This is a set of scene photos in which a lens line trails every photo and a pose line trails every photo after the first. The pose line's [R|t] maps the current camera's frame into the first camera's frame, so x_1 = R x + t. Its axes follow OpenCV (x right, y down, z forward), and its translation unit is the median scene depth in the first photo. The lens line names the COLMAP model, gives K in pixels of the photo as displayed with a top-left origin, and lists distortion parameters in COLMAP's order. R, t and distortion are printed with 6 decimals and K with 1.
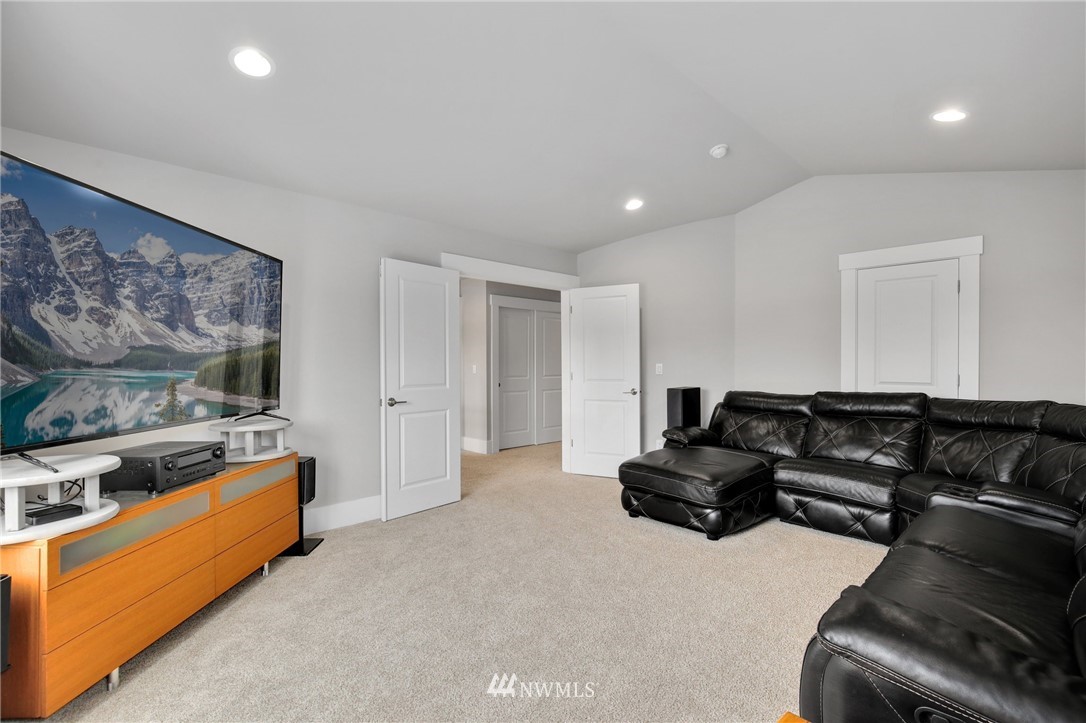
lens RADIAL K [[498.4, 0, 544.8], [0, 498.4, 364.1], [0, 0, 1]] dist [-0.031304, 0.004008]
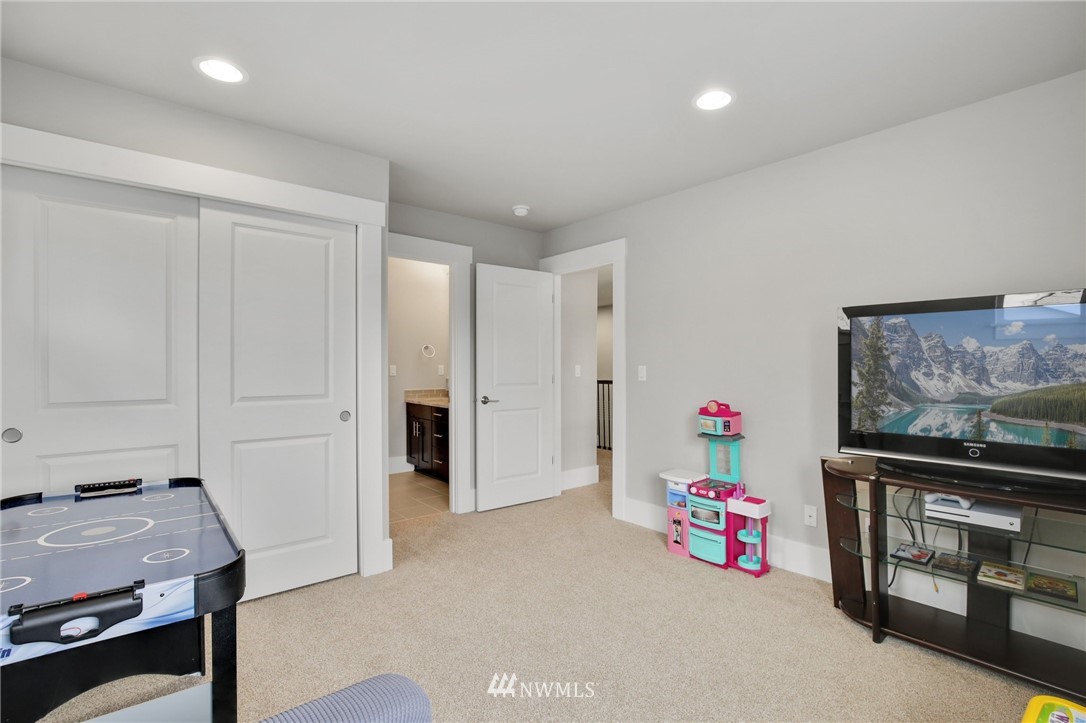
lens RADIAL K [[498.4, 0, 543.7], [0, 498.4, 357.6], [0, 0, 1]] dist [-0.031304, 0.004008]
pose [[0.993845, 0.003245, -0.110736, -2.330245], [-0.004289, 0.999949, -0.009190, -0.155376], [0.110700, 0.009608, 0.993807, -1.188492]]
